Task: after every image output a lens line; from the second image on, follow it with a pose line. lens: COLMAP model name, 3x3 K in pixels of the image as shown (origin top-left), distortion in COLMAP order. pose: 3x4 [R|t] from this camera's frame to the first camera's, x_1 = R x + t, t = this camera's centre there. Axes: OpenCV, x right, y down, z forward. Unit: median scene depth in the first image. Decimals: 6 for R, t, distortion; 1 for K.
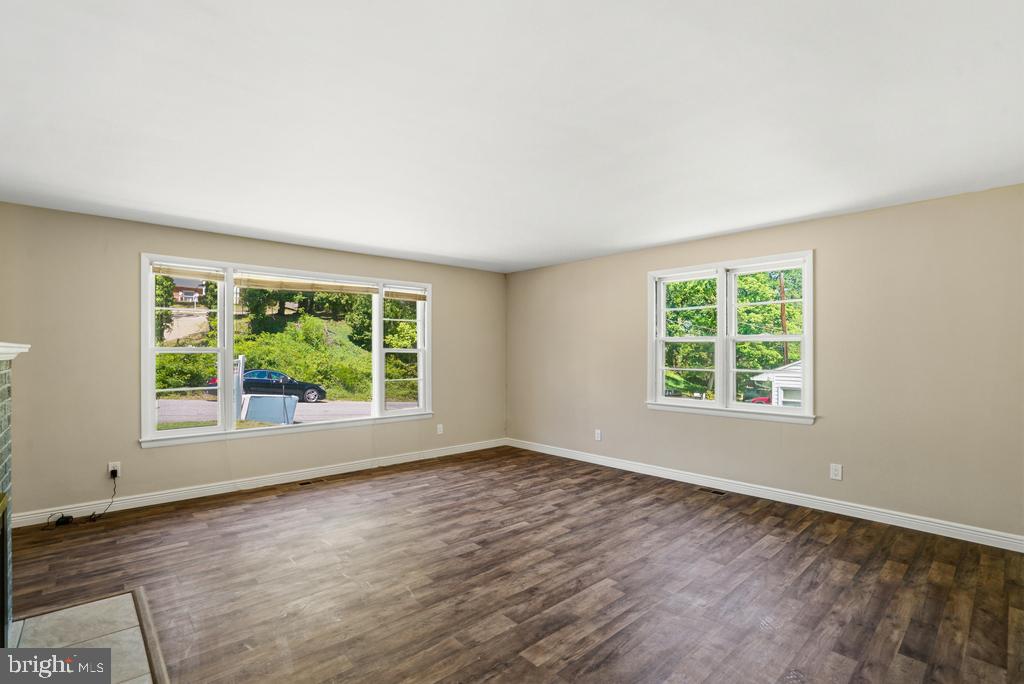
lens RADIAL K [[476.5, 0, 507.8], [0, 476.5, 348.1], [0, 0, 1]] dist [-0.058832, 0.021093]
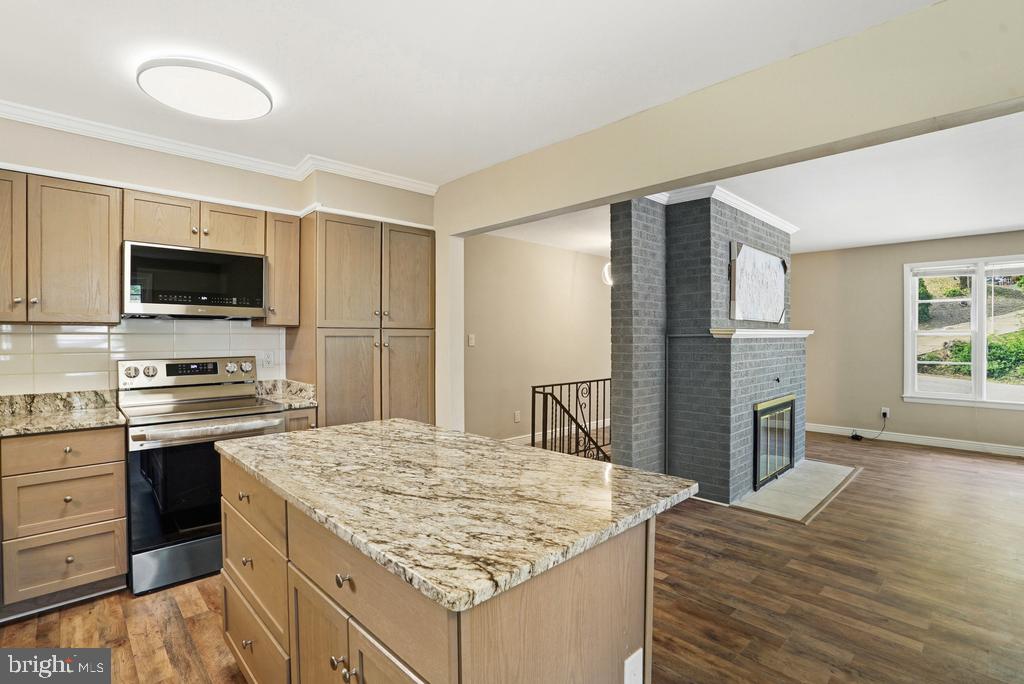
lens RADIAL K [[487.2, 0, 509.9], [0, 487.2, 341.6], [0, 0, 1]] dist [-0.060482, 0.022965]
pose [[0.023057, 0.009903, -0.999685, 0.688436], [0.011362, 0.999884, 0.010167, 0.003550], [0.999670, -0.011592, 0.022941, -0.266947]]
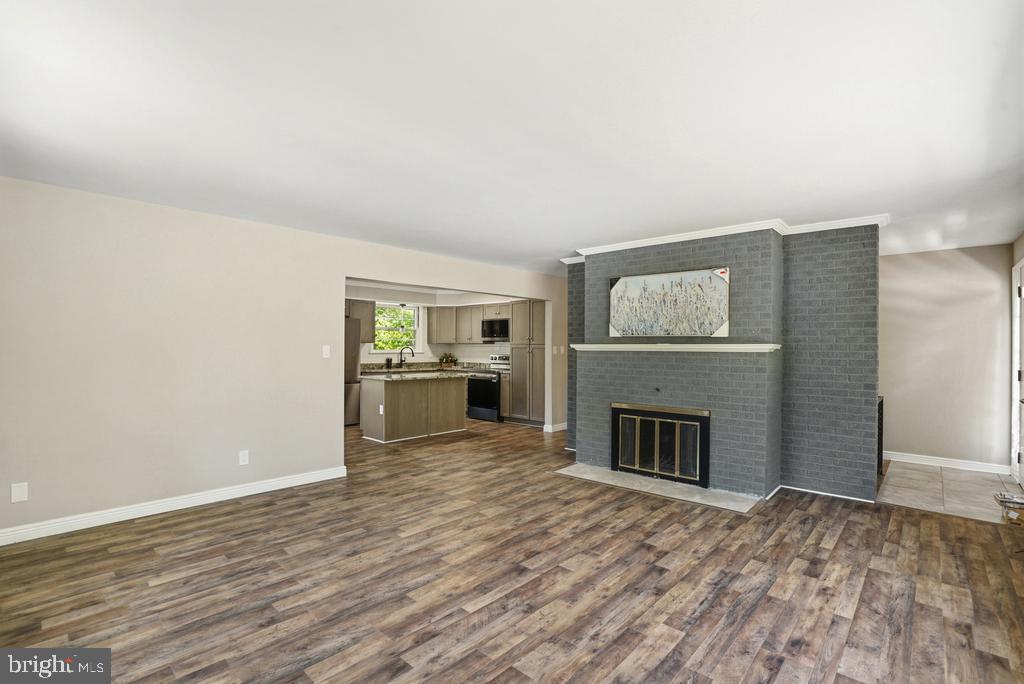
lens RADIAL K [[476.5, 0, 507.8], [0, 476.5, 348.1], [0, 0, 1]] dist [-0.058832, 0.021093]
pose [[-0.995990, -0.005332, -0.089301, 0.044581], [-0.004852, 0.999973, -0.005589, 0.013760], [0.089328, -0.005133, -0.995989, 1.674646]]
